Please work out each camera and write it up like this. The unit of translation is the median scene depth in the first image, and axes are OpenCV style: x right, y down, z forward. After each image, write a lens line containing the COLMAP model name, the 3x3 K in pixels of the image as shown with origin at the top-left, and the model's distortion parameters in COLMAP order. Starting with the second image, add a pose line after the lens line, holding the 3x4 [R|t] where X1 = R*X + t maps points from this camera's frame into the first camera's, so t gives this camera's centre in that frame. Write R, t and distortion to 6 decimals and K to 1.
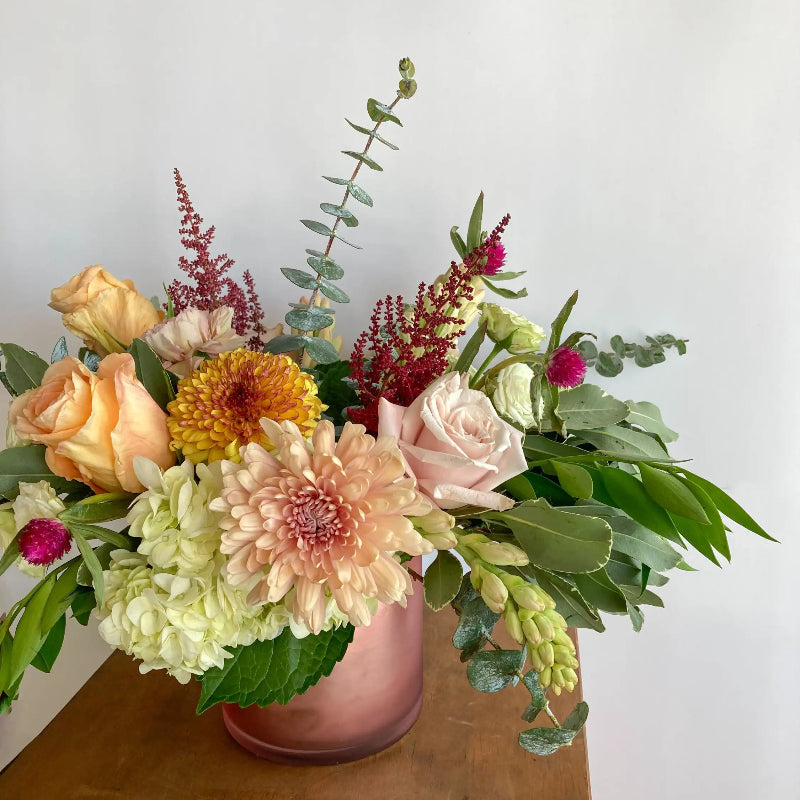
lens RADIAL K [[937.1, 0, 404.7], [0, 937.1, 402.6], [0, 0, 1]] dist [-0.016927, 0.000000]
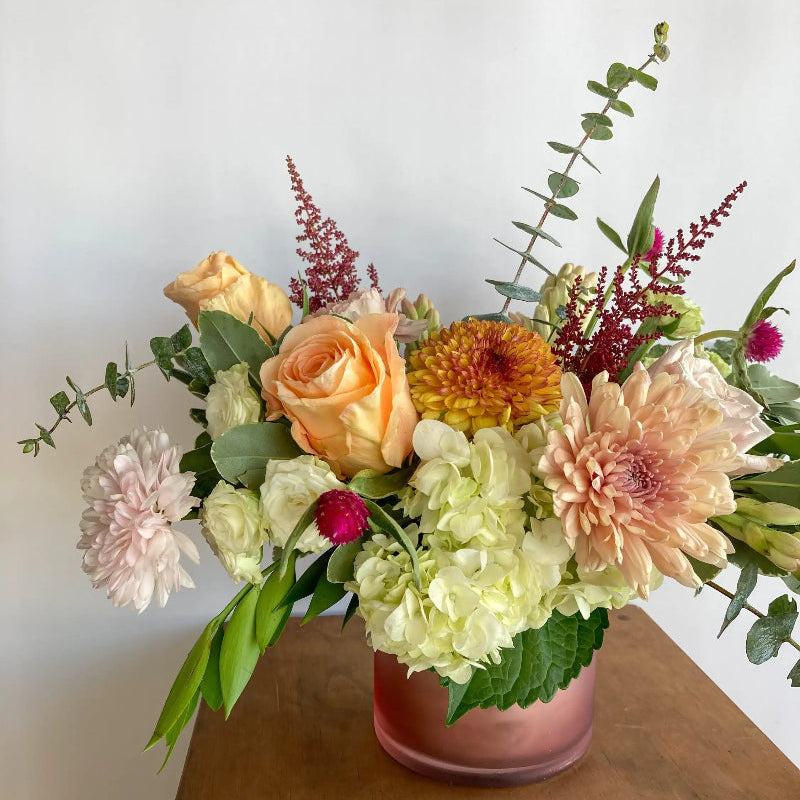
lens RADIAL K [[937.1, 0, 398.0], [0, 937.1, 395.4], [0, 0, 1]] dist [-0.016927, 0.000000]
pose [[0.971004, -0.015358, 0.238569, -0.484205], [0.039835, 0.994377, -0.098116, 0.111061], [-0.235721, 0.104774, 0.966156, 0.125435]]
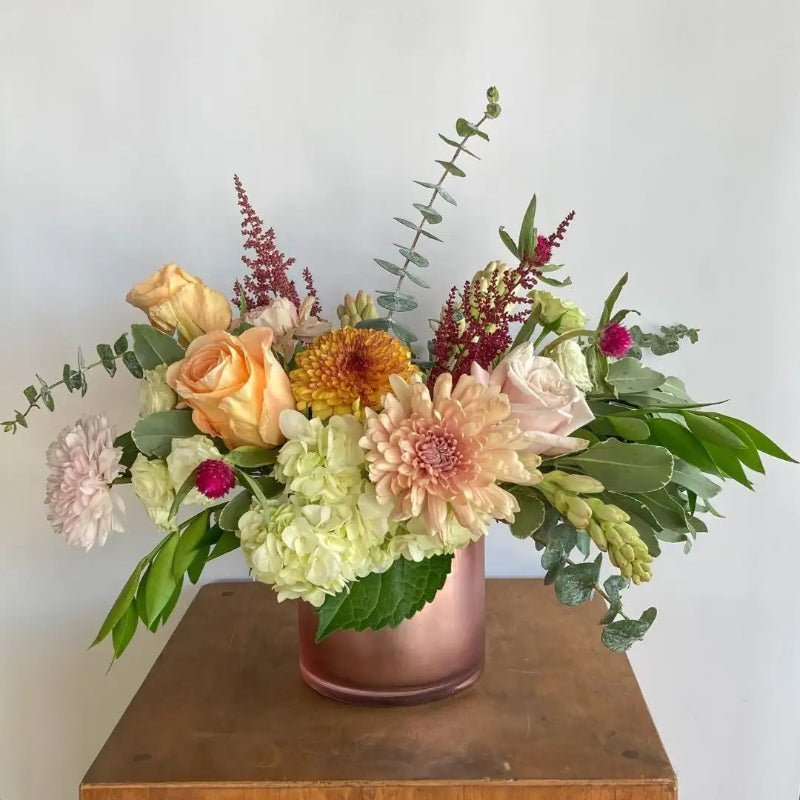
lens RADIAL K [[1237.5, 0, 407.3], [0, 1237.5, 398.4], [0, 0, 1]] dist [0.008079, 0.000000]
pose [[0.993275, -0.021213, 0.113820, -0.286461], [0.028944, 0.997353, -0.066706, 0.141956], [-0.112103, 0.069552, 0.991259, -0.553546]]
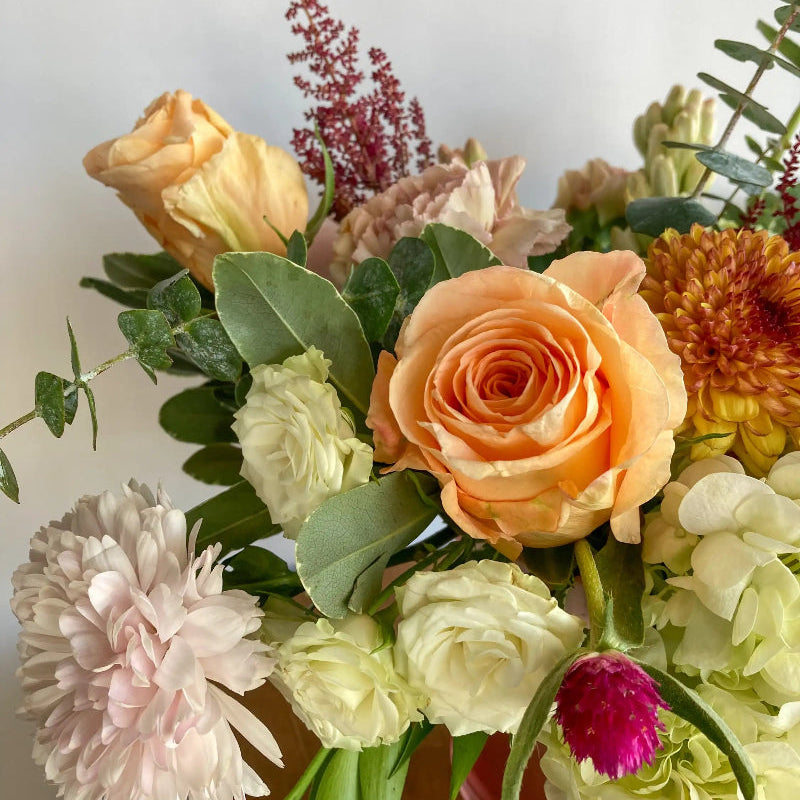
lens RADIAL K [[937.1, 0, 384.9], [0, 937.1, 381.1], [0, 0, 1]] dist [-0.016927, 0.000000]
pose [[0.924901, -0.130287, 0.357188, -0.546676], [0.090508, 0.987895, 0.125981, -0.055003], [-0.369278, -0.084192, 0.925498, 0.591133]]
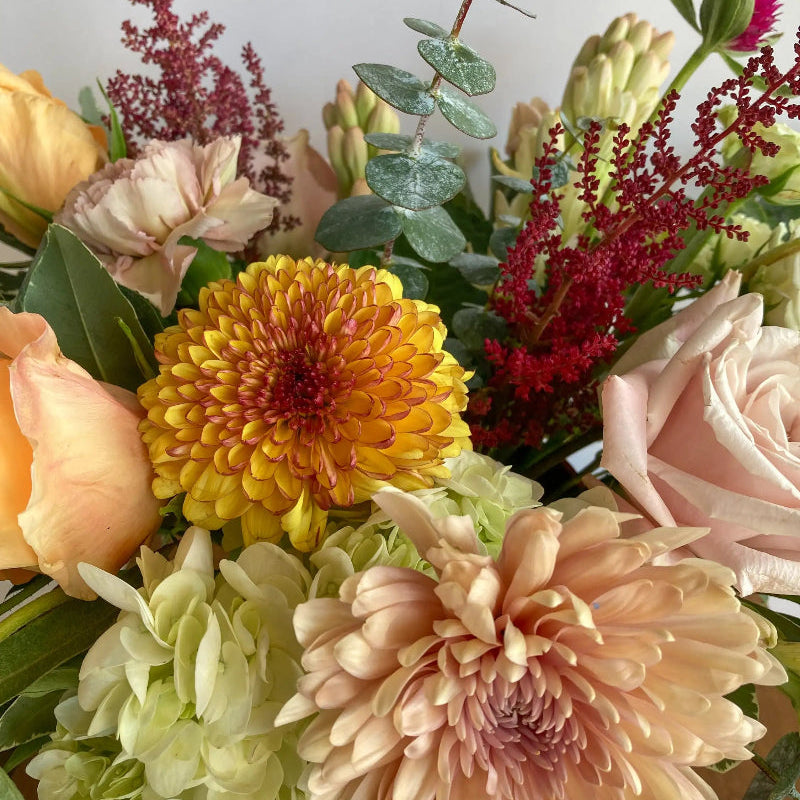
lens RADIAL K [[937.1, 0, 379.2], [0, 937.1, 368.3], [0, 0, 1]] dist [-0.016927, 0.000000]
pose [[0.999044, -0.042359, 0.010762, -0.139063], [0.038149, 0.965348, 0.258162, -0.126077], [-0.021325, -0.257505, 0.966042, 0.555069]]
